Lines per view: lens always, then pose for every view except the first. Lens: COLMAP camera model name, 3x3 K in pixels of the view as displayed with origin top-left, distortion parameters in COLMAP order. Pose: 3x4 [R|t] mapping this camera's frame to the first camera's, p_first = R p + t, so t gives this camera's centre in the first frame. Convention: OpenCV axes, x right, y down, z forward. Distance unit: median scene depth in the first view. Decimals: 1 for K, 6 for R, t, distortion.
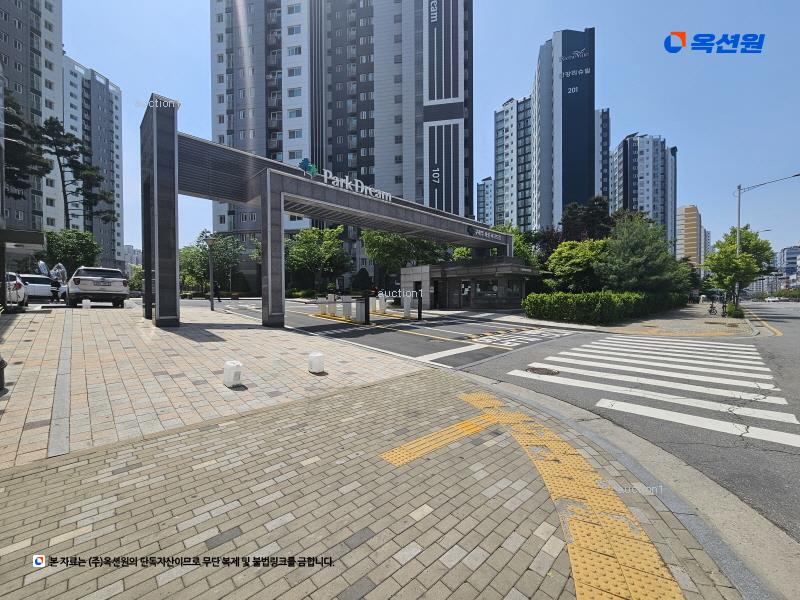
lens RADIAL K [[327.6, 0, 401.4], [0, 327.6, 302.0], [0, 0, 1]] dist [0.000520, -0.000167]
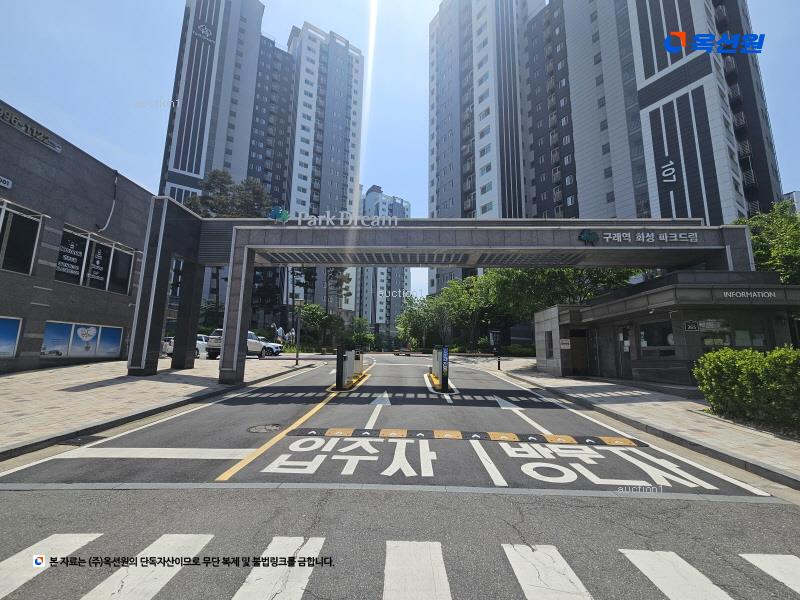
lens RADIAL K [[327.6, 0, 401.4], [0, 327.6, 302.0], [0, 0, 1]] dist [0.000520, -0.000167]
pose [[0.690089, -0.102124, -0.716482, 0.180636], [-0.024077, 0.986206, -0.163760, -0.003905], [0.723323, 0.130260, 0.678112, 0.188871]]
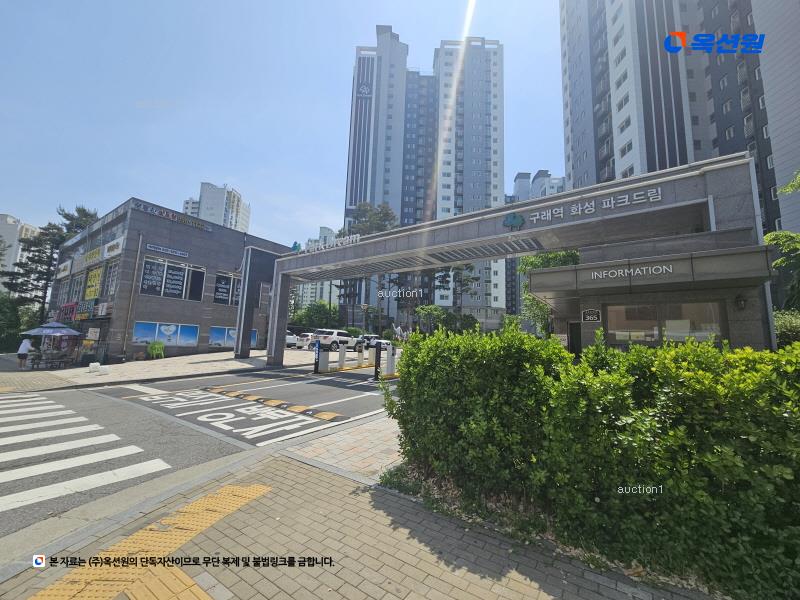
lens RADIAL K [[327.6, 0, 401.4], [0, 327.6, 302.0], [0, 0, 1]] dist [0.000520, -0.000167]
pose [[0.183365, -0.128372, -0.974627, 0.292773], [-0.045717, 0.989251, -0.138899, -0.006659], [0.981981, 0.070026, 0.175525, 0.328344]]
